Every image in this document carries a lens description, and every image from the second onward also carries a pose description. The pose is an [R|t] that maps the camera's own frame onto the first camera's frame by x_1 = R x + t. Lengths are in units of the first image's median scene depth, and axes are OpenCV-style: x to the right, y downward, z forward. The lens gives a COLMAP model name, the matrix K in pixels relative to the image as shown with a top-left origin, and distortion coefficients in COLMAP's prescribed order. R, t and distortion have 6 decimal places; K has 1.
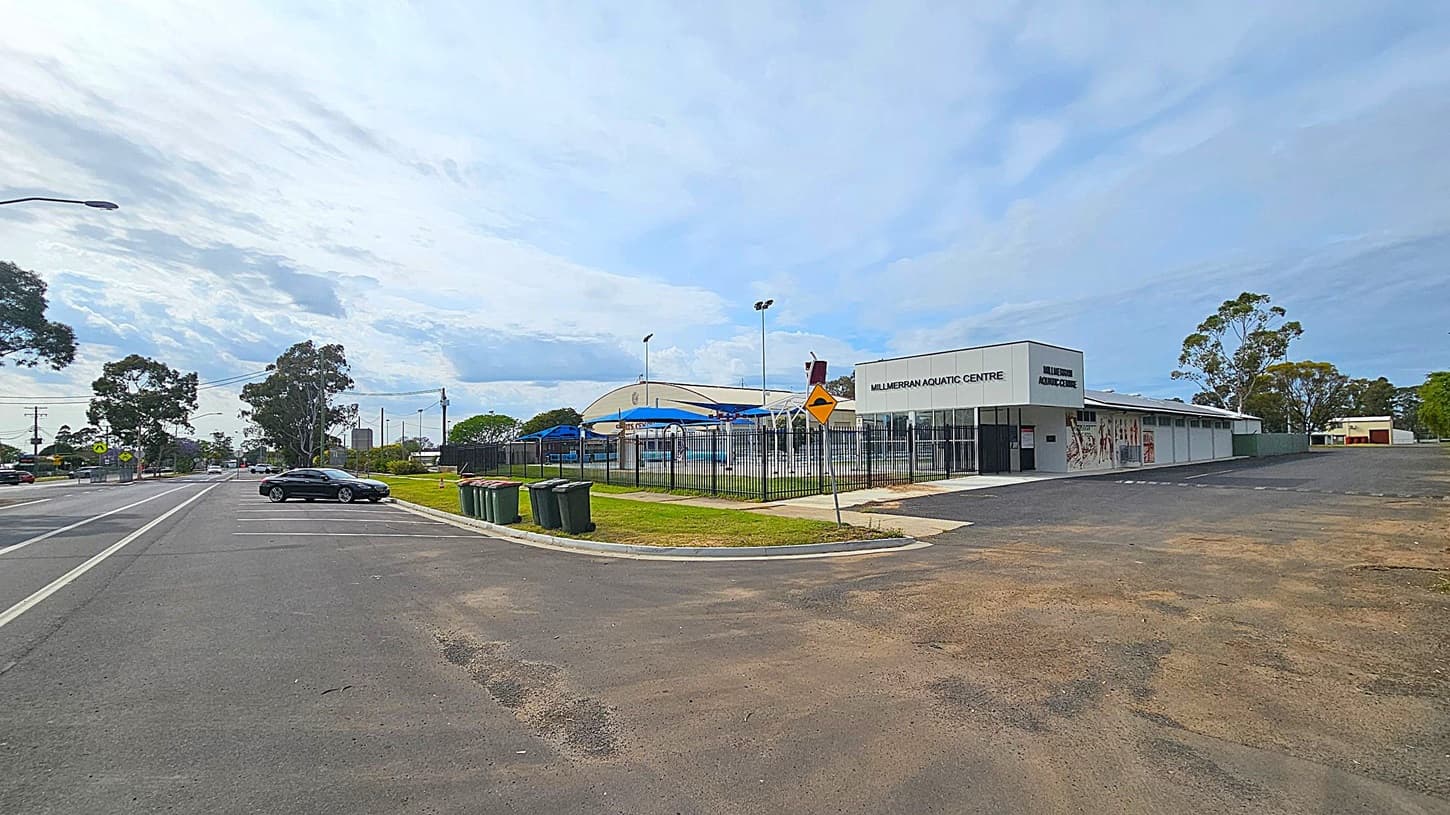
lens RADIAL K [[592.5, 0, 722.3], [0, 592.5, 425.9], [0, 0, 1]] dist [-0.001005, -0.002491]
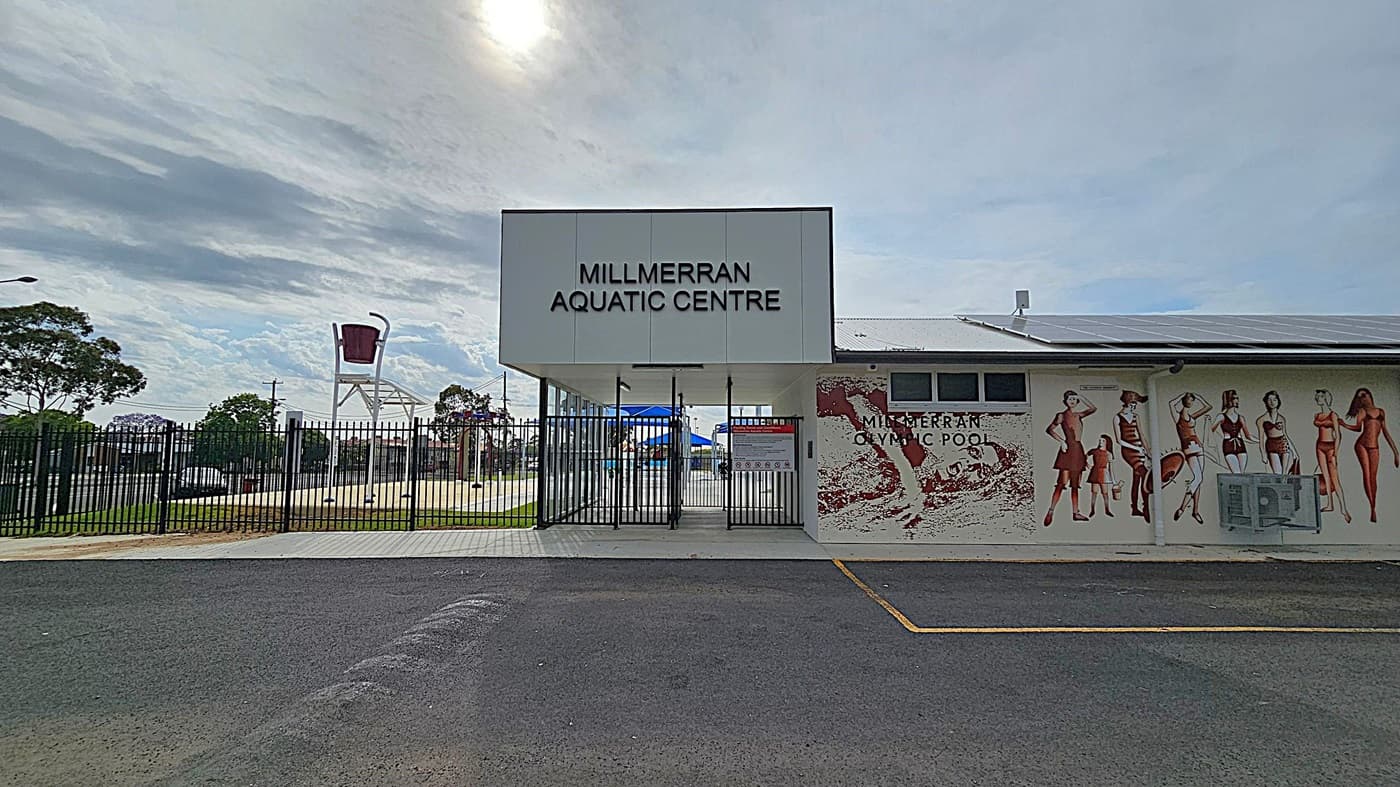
lens RADIAL K [[572.1, 0, 697.4], [0, 572.1, 411.3], [0, 0, 1]] dist [-0.001005, -0.002491]
pose [[0.767615, -0.033119, -0.640054, 0.719277], [0.010714, 0.999187, -0.038853, 0.009915], [0.640821, 0.022967, 0.767347, 0.650791]]
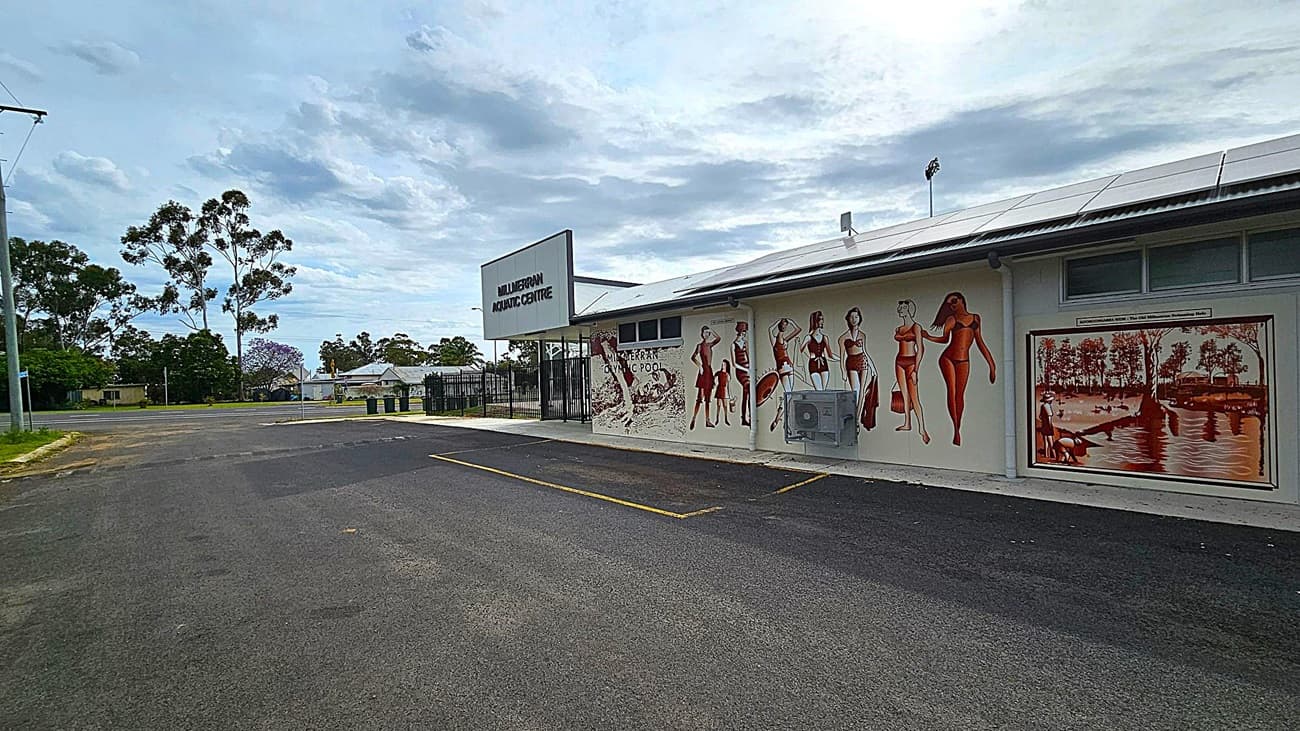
lens RADIAL K [[531.2, 0, 647.5], [0, 531.2, 382.0], [0, 0, 1]] dist [-0.001005, -0.002491]
pose [[0.043600, 0.019553, -0.998858, 1.070301], [0.061737, 0.997845, 0.022228, 0.017392], [0.997140, -0.062635, 0.042299, 0.988403]]
